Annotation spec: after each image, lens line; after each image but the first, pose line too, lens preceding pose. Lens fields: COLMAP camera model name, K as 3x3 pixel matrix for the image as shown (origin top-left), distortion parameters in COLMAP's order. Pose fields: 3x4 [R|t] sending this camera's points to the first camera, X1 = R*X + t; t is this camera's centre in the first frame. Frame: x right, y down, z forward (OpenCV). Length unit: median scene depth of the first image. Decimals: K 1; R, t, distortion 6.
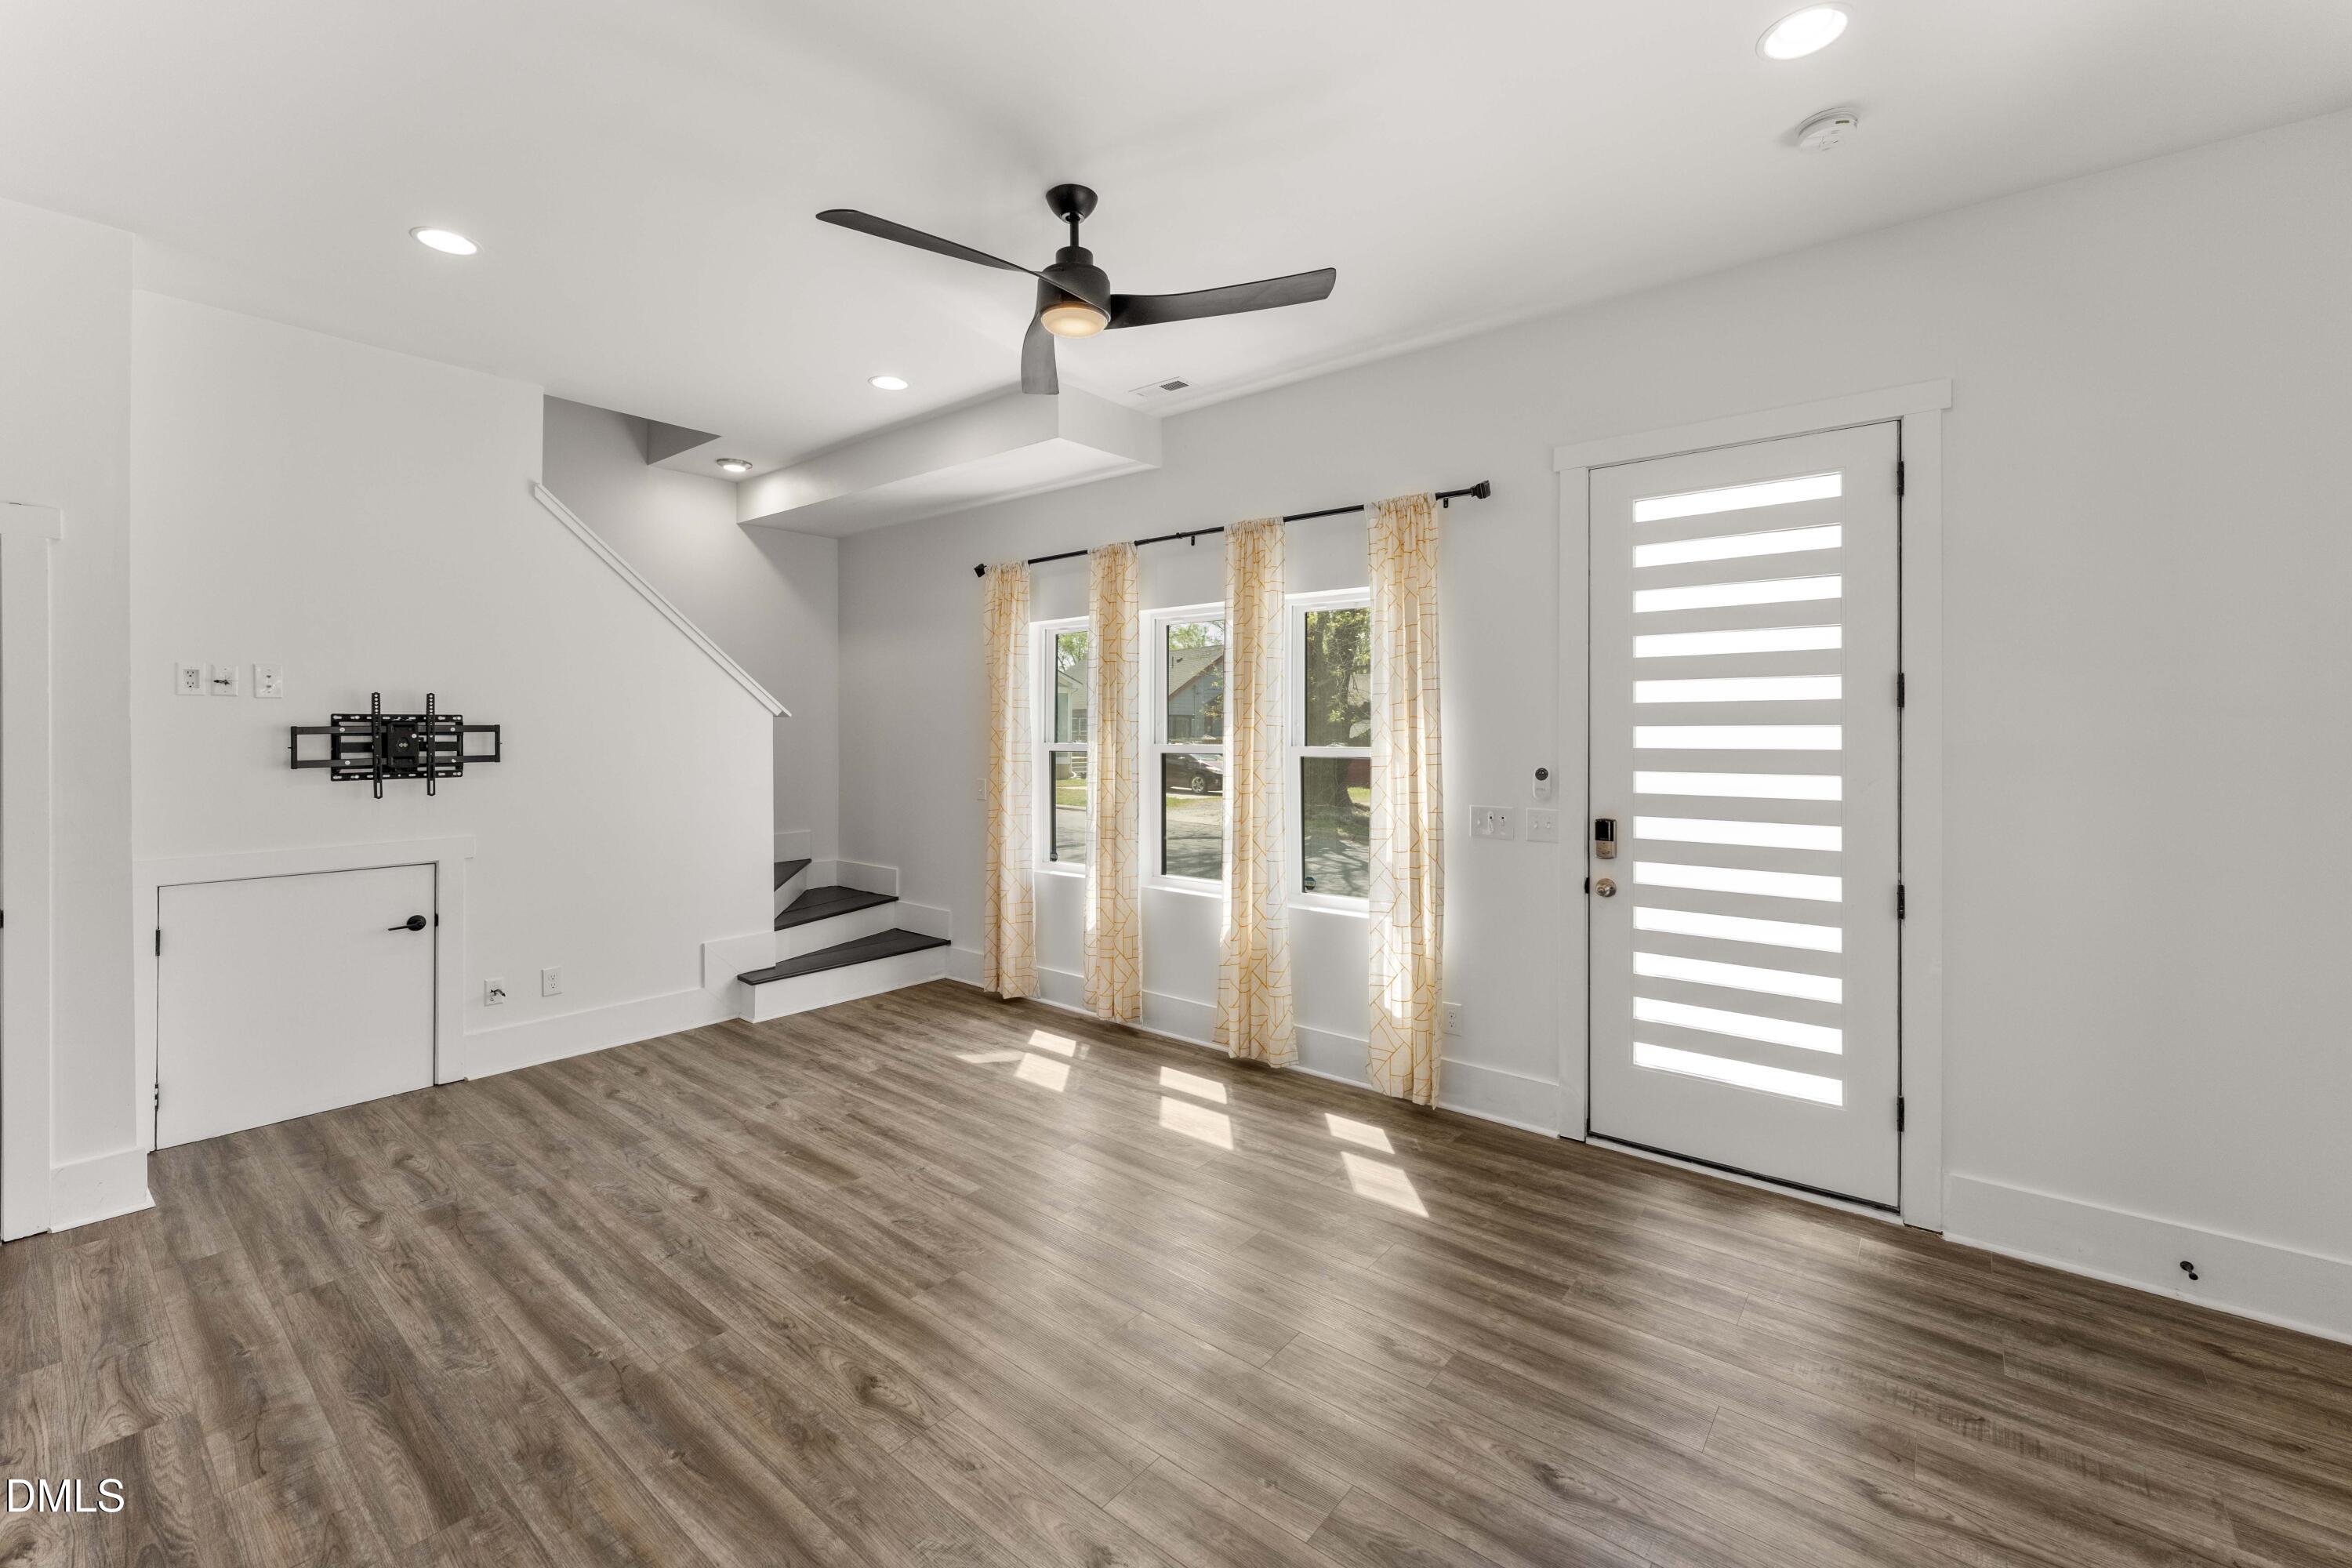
lens RADIAL K [[974.4, 0, 1174.3], [0, 974.4, 728.7], [0, 0, 1]] dist [-0.000325, 0.000133]
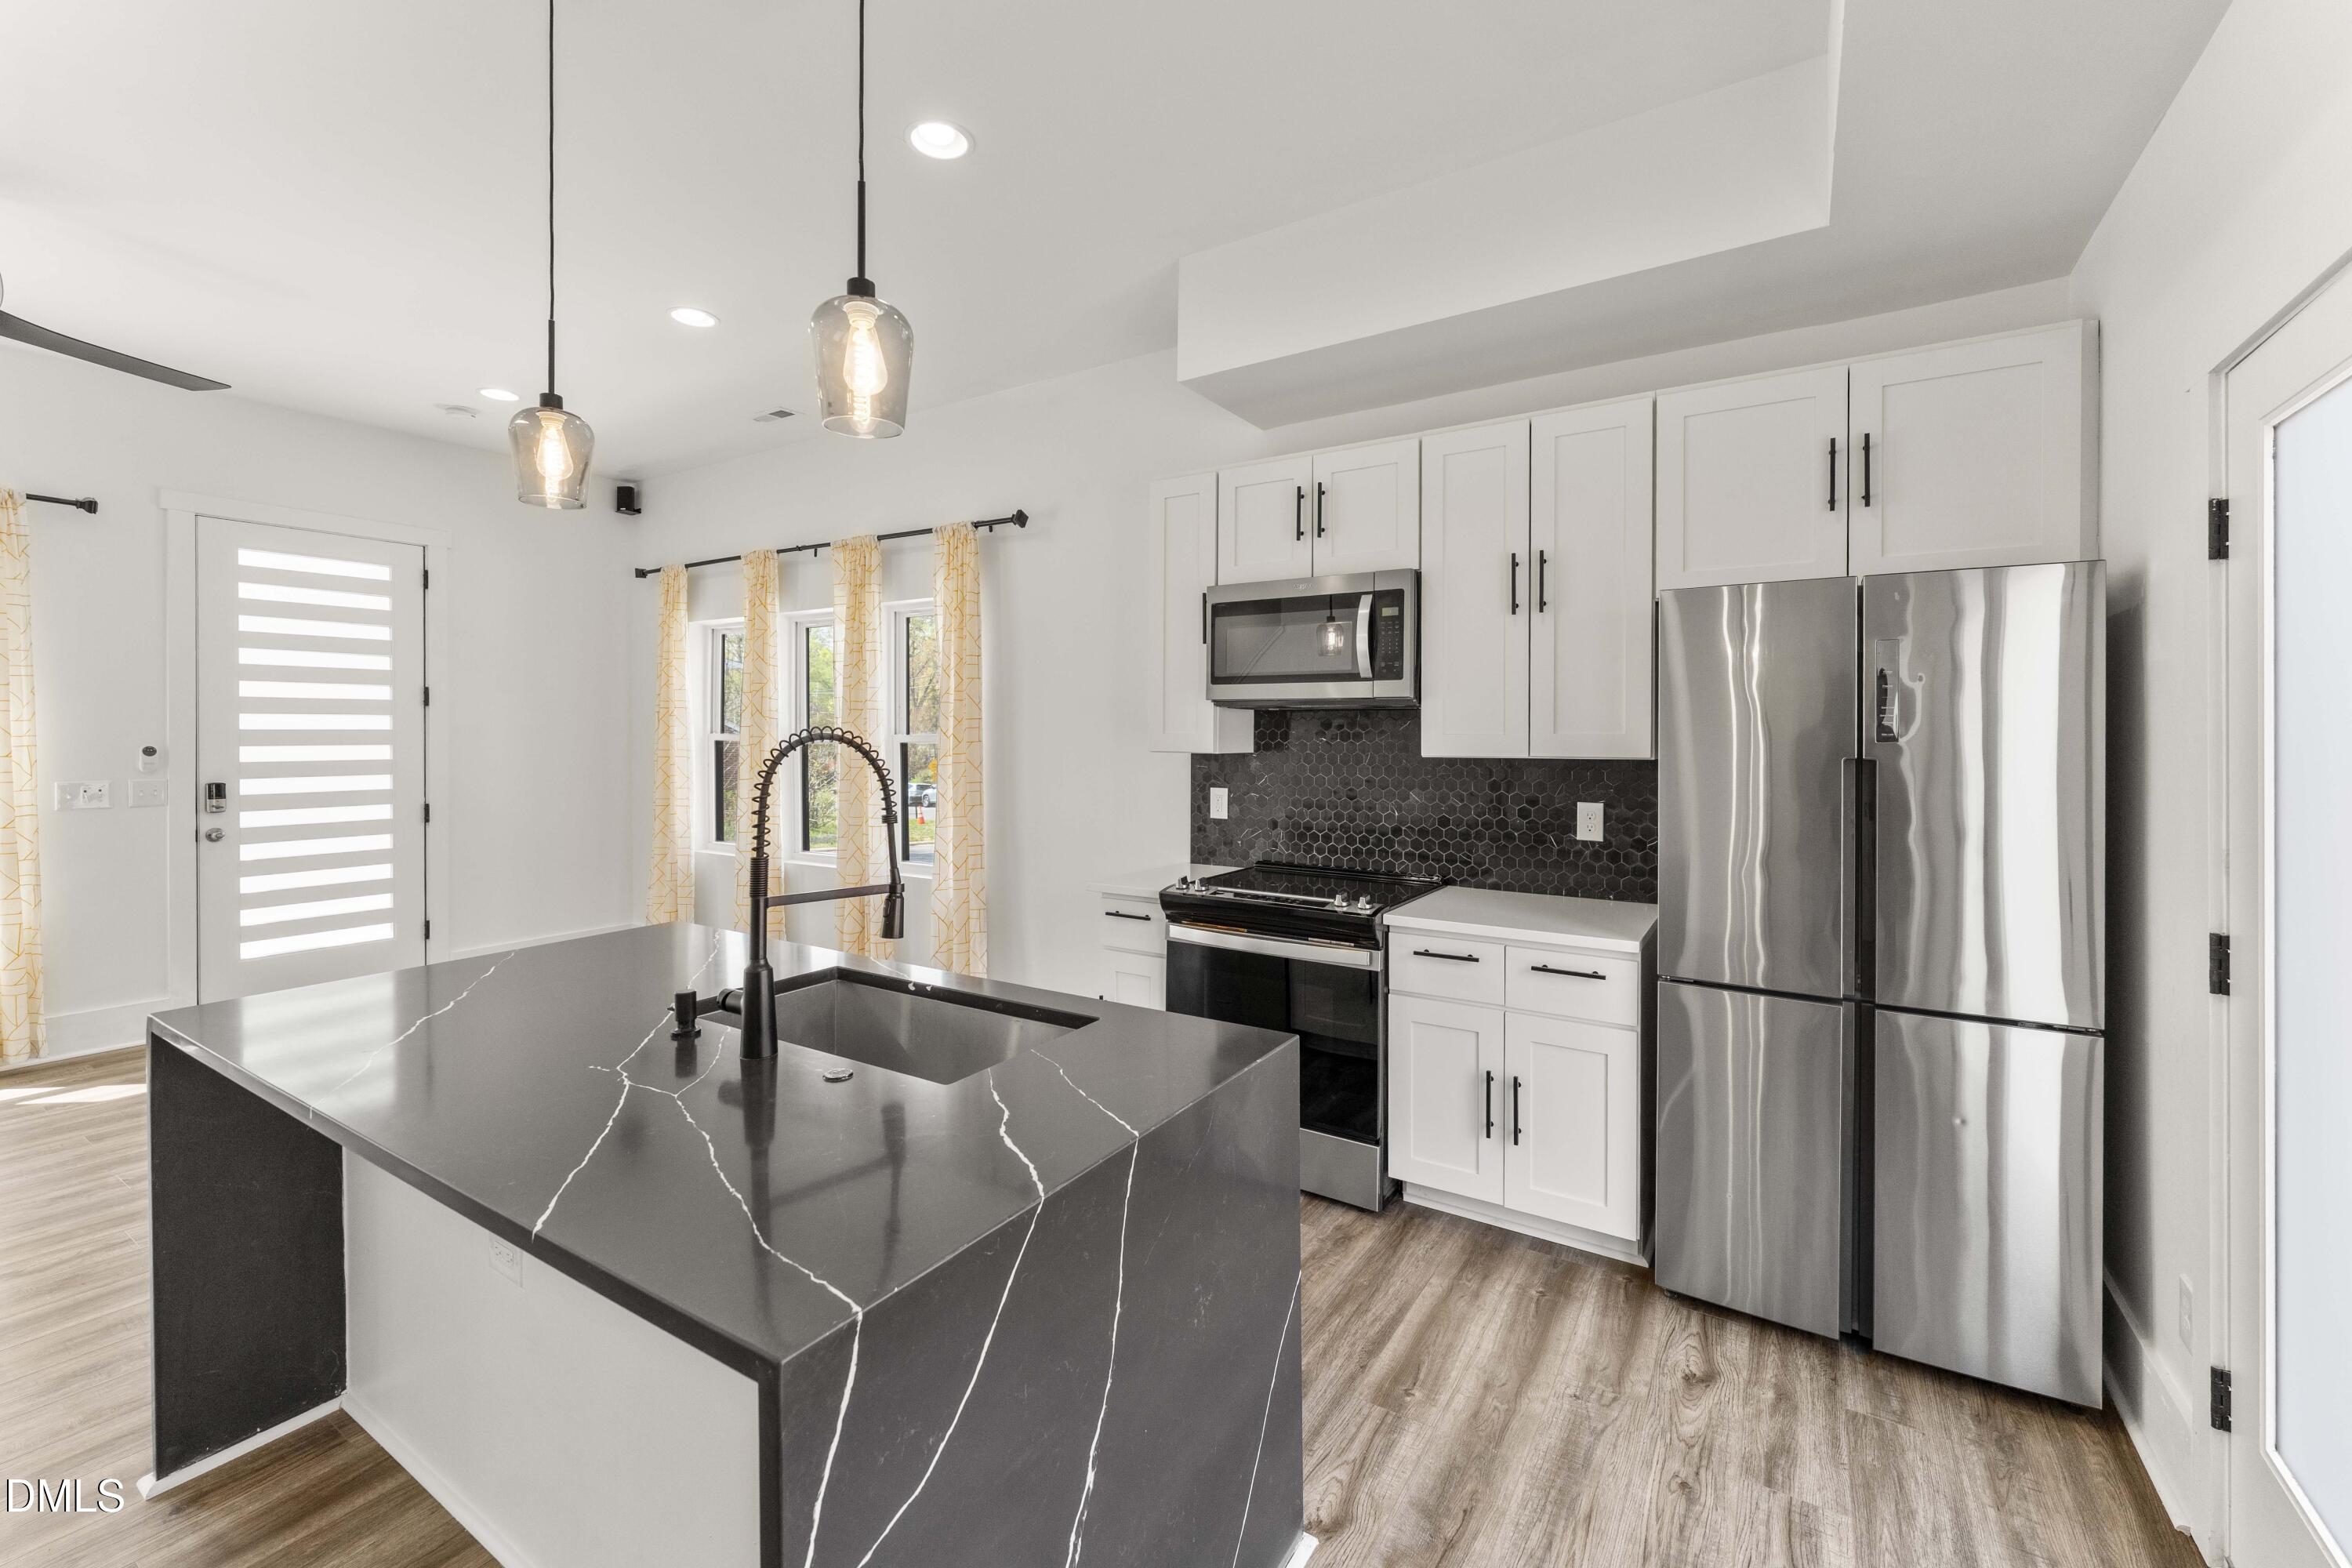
lens RADIAL K [[968.4, 0, 1172.4], [0, 968.4, 740.7], [0, 0, 1]] dist [-0.001031, 0.000027]
pose [[-0.115122, -0.010598, 0.993295, -0.989746], [-0.004211, 0.999939, 0.010180, 0.015501], [-0.993342, -0.003011, -0.115160, -0.141749]]
